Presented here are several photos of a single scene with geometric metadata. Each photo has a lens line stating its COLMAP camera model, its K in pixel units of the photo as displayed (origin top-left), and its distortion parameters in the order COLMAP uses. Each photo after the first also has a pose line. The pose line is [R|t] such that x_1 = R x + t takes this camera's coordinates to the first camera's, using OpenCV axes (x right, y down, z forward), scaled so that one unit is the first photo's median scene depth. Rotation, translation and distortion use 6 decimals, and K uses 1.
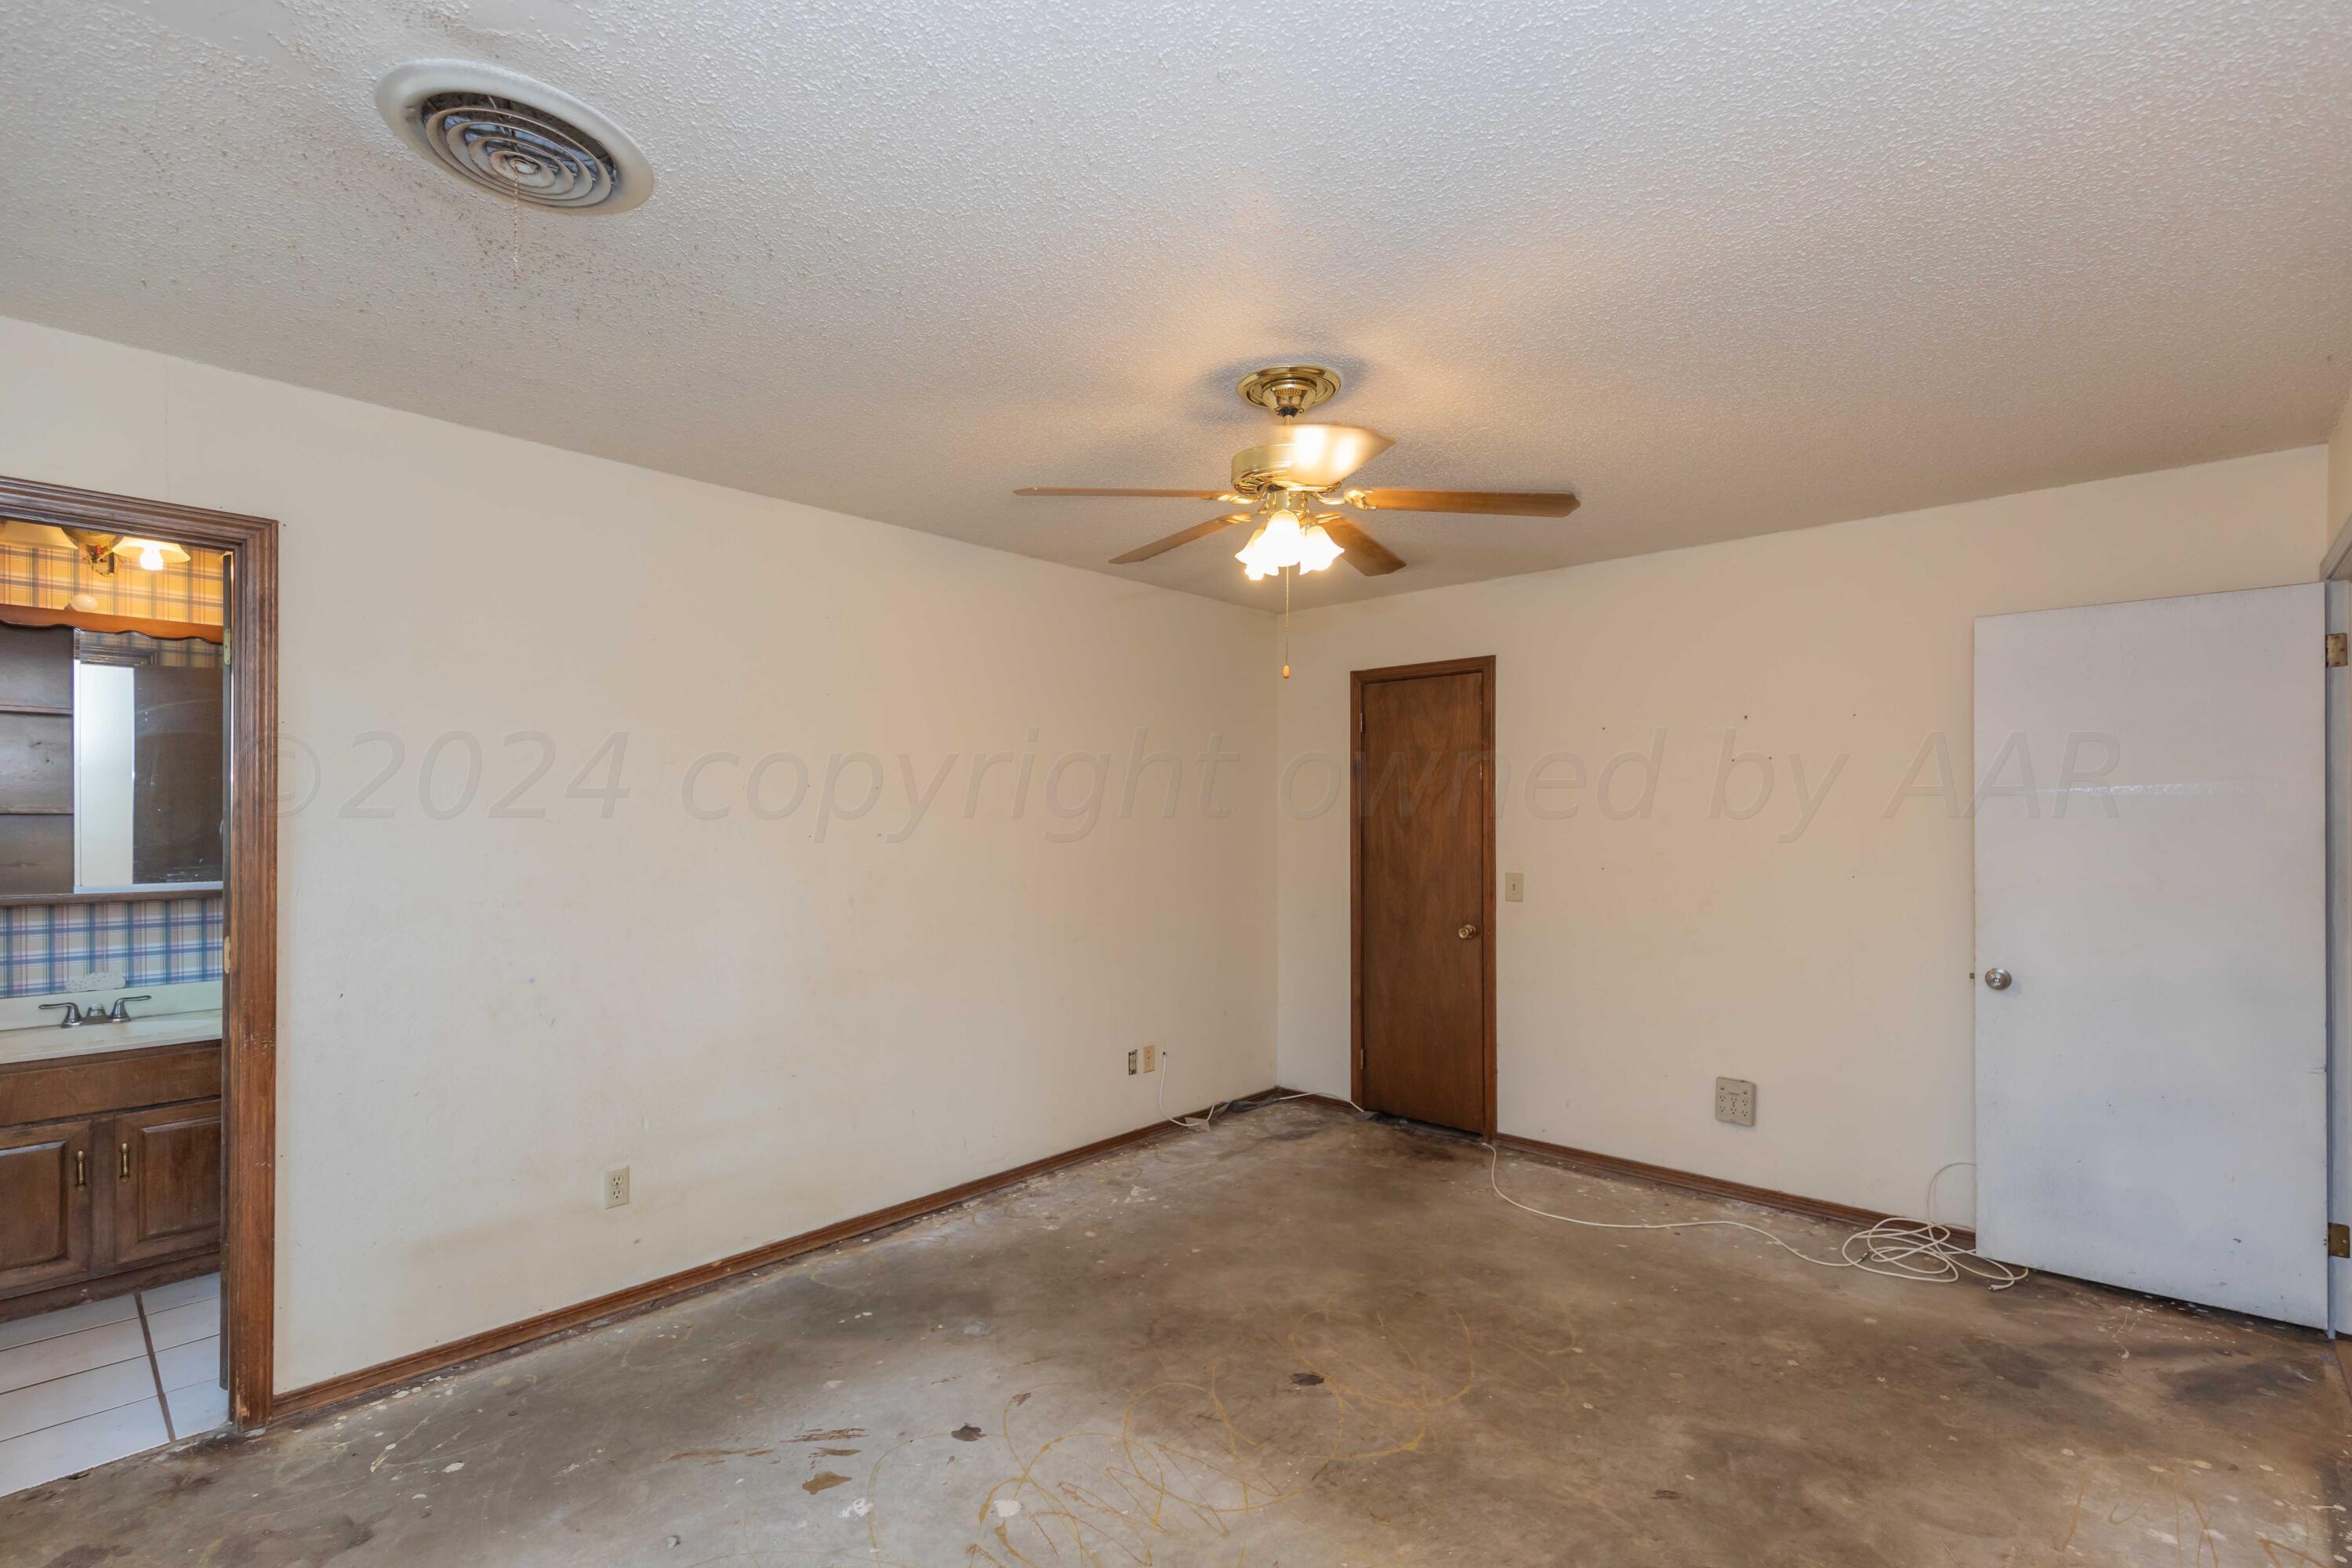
lens RADIAL K [[1077.1, 0, 1163.0], [0, 1077.1, 810.9], [0, 0, 1]] dist [0.004548, 0.000184]
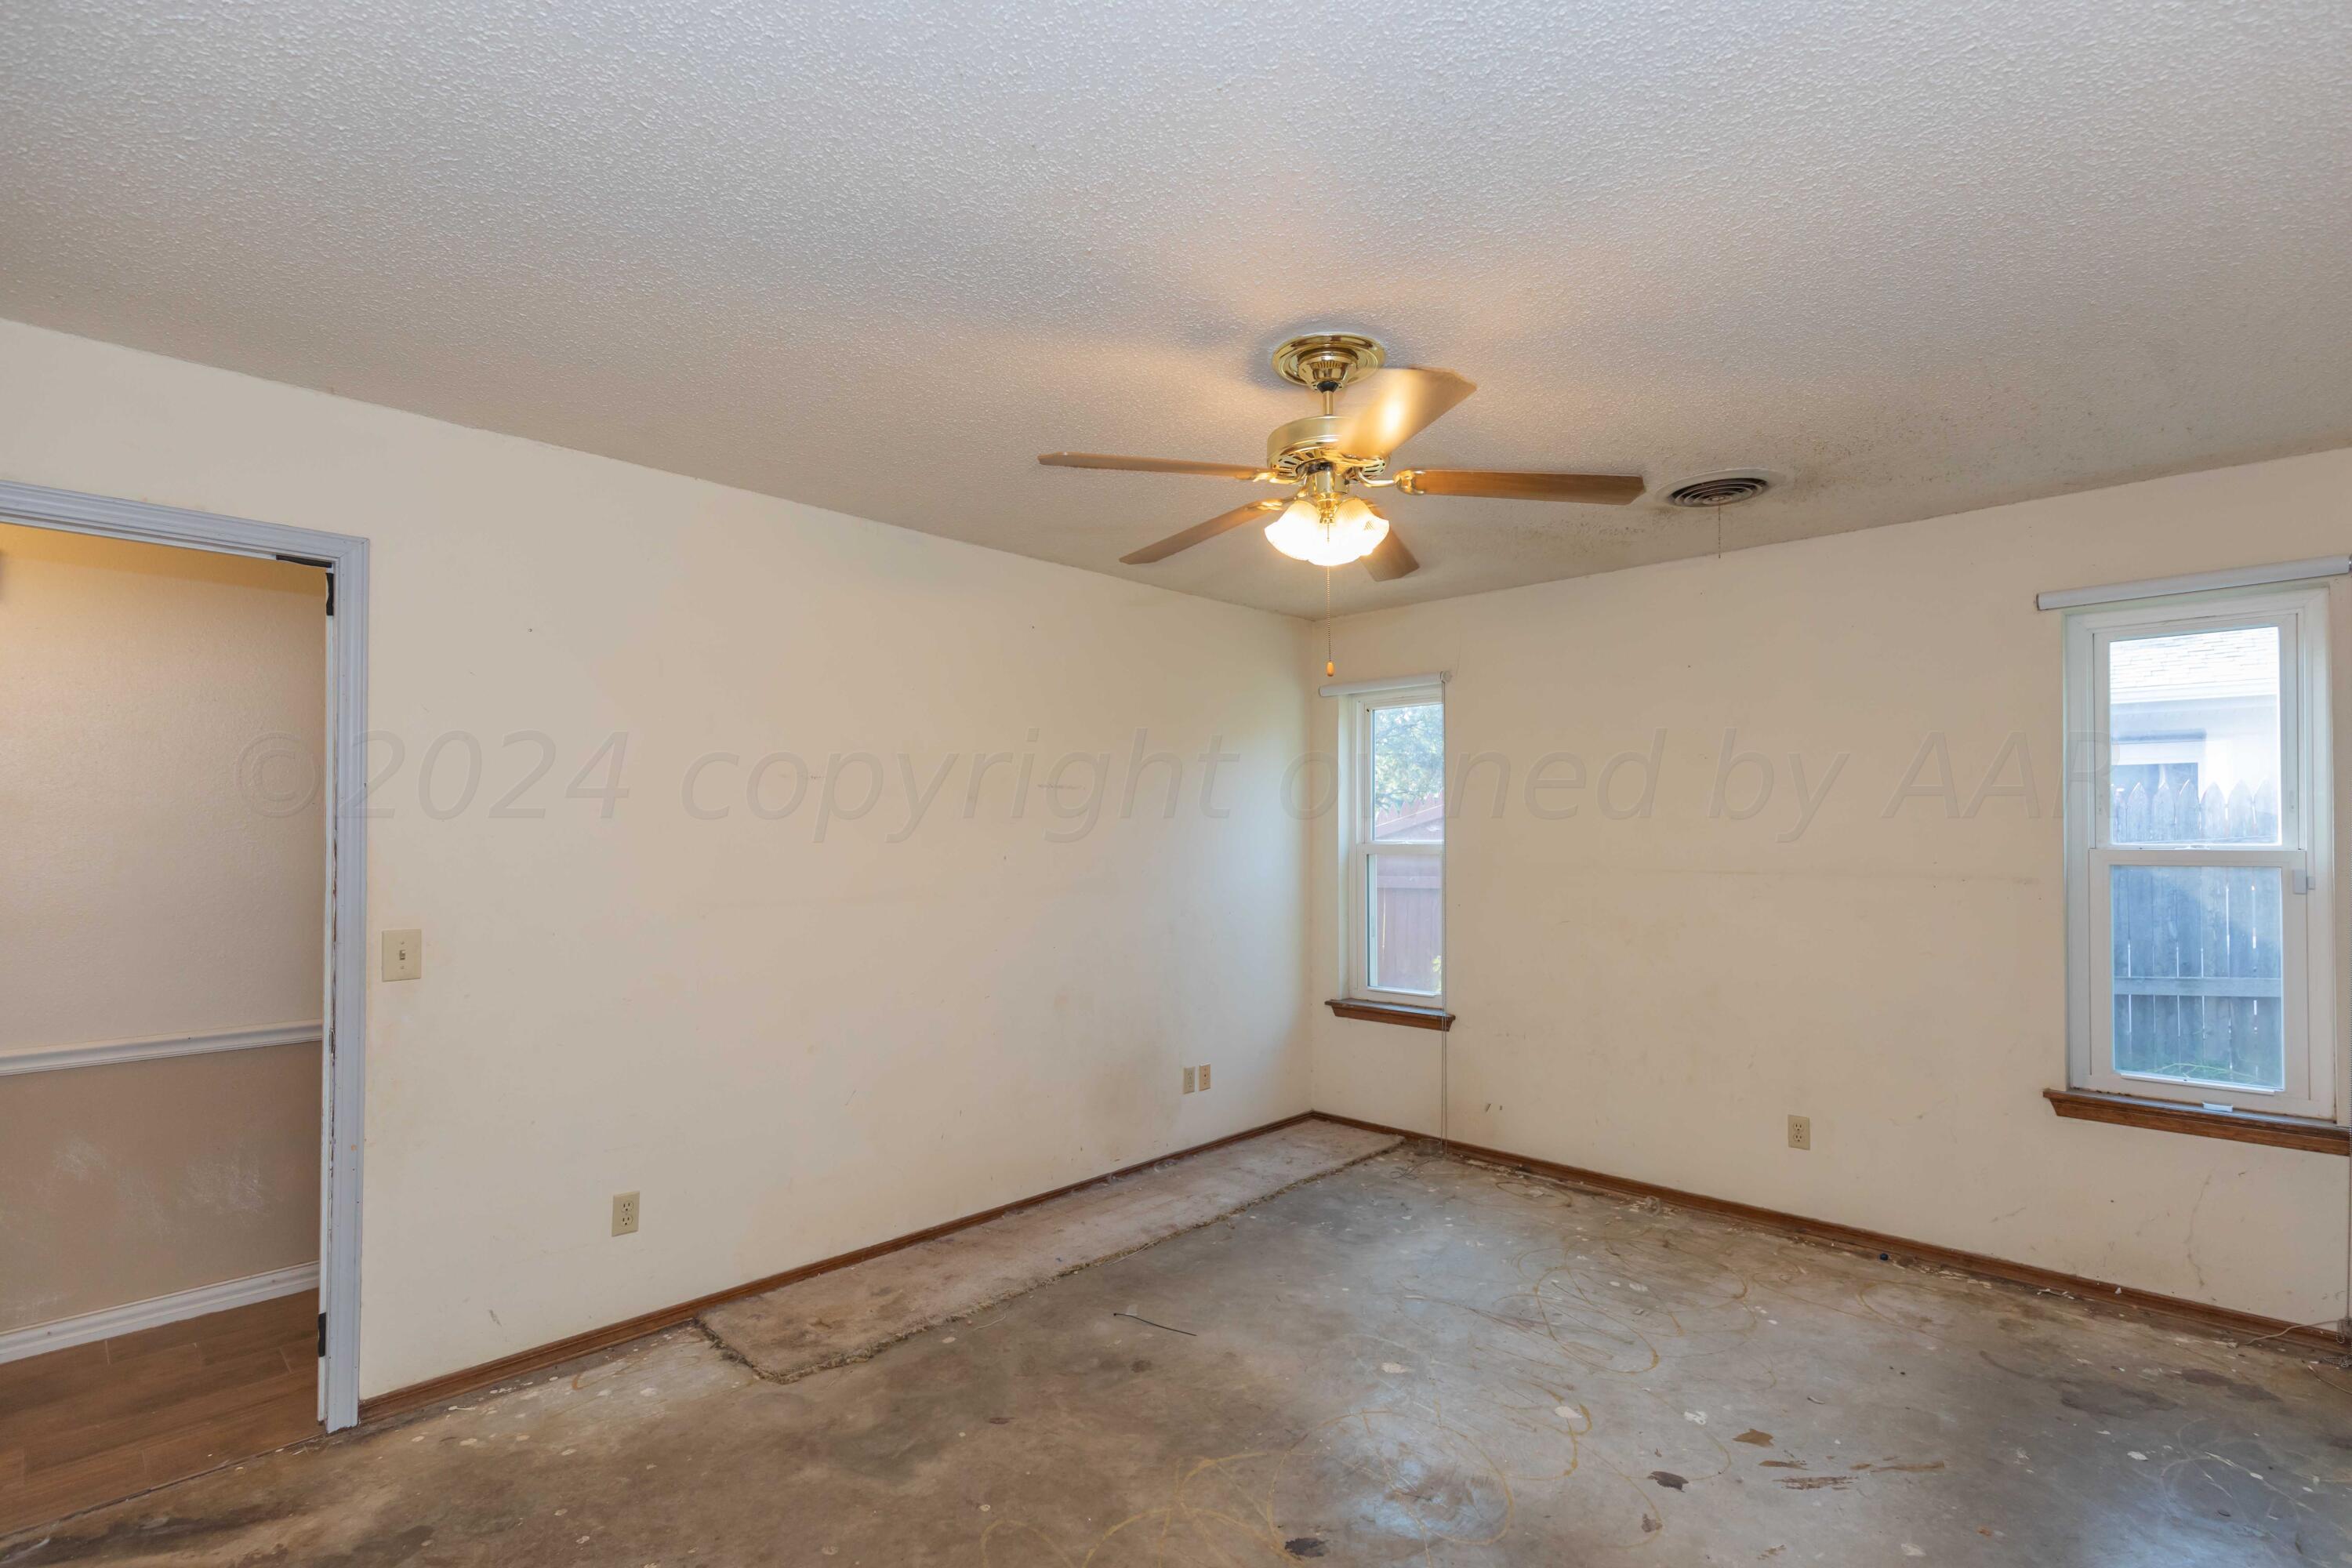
lens RADIAL K [[1071.4, 0, 1217.5], [0, 1071.4, 811.7], [0, 0, 1]] dist [0.002656, 0.000156]
pose [[-0.999823, 0.001601, -0.018744, 0.175910], [0.002078, 0.999674, -0.025459, 0.011808], [0.018697, -0.025493, -0.999500, 1.483783]]
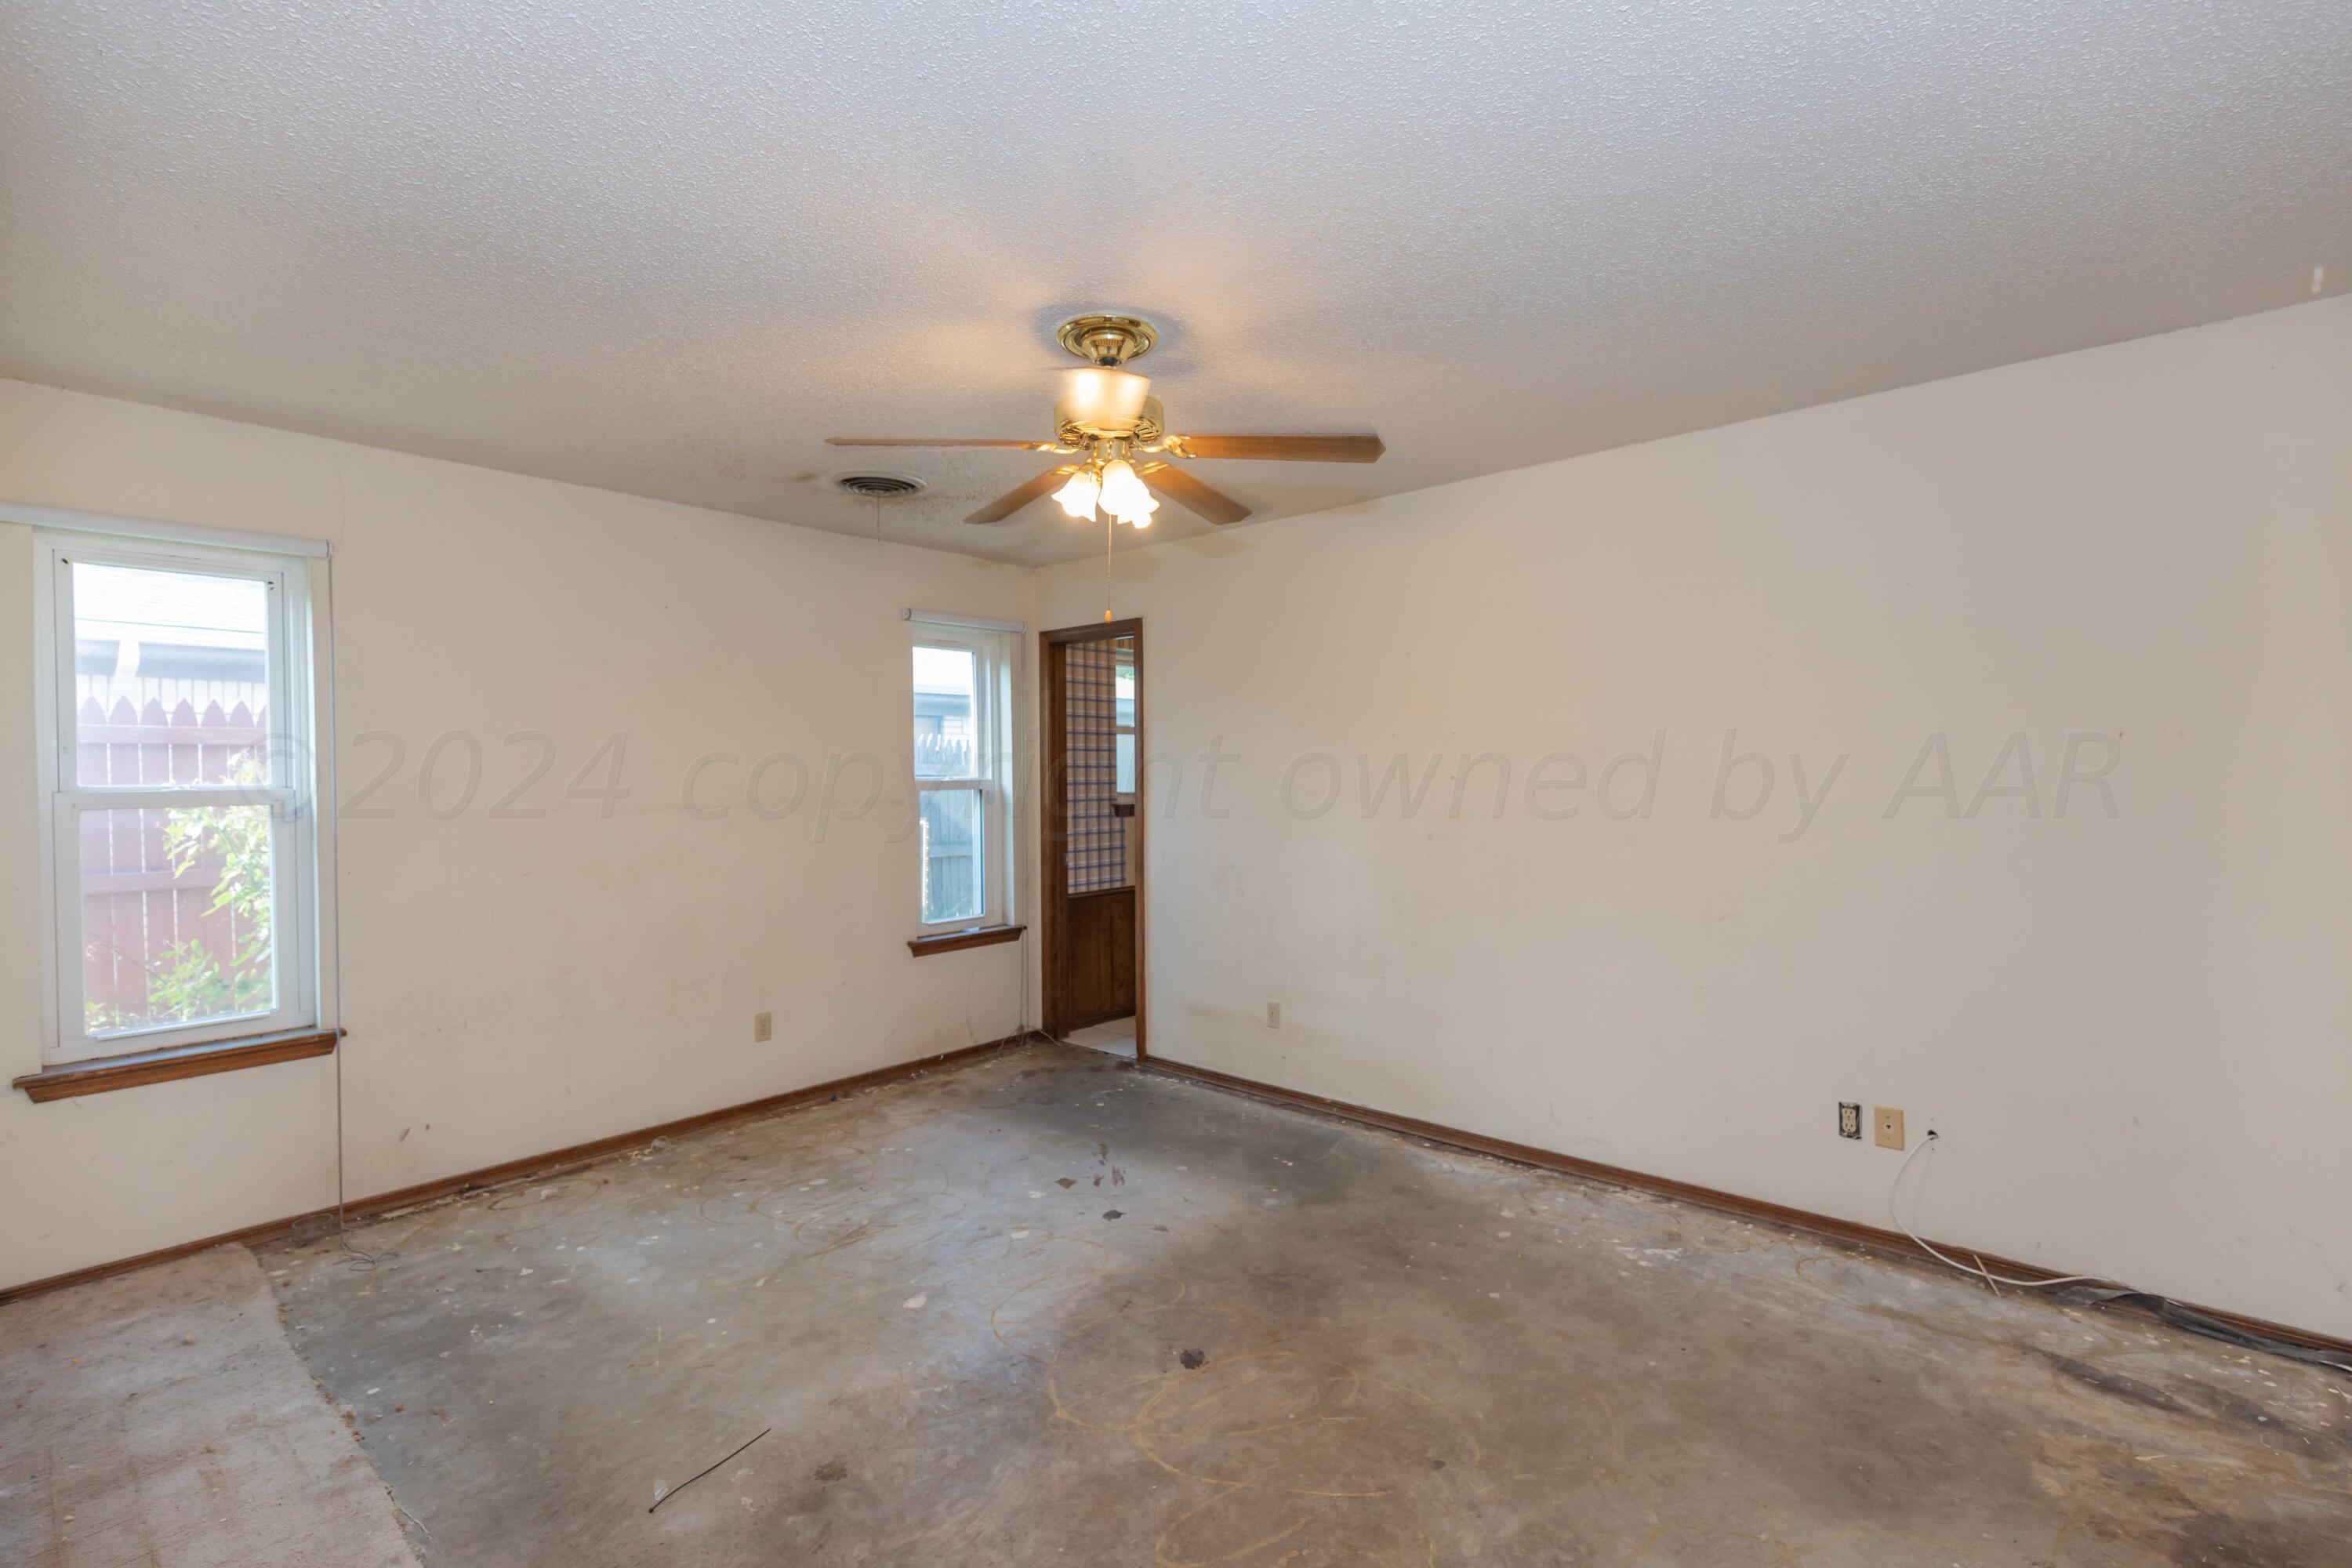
lens RADIAL K [[1032.4, 0, 1176.0], [0, 1032.4, 784.0], [0, 0, 1]] dist [0.001500, -0.000026]
pose [[0.019997, 0.014250, -0.999698, 0.845626], [0.016033, 0.999765, 0.014571, 0.014034], [0.999671, -0.016319, 0.019764, 0.810227]]
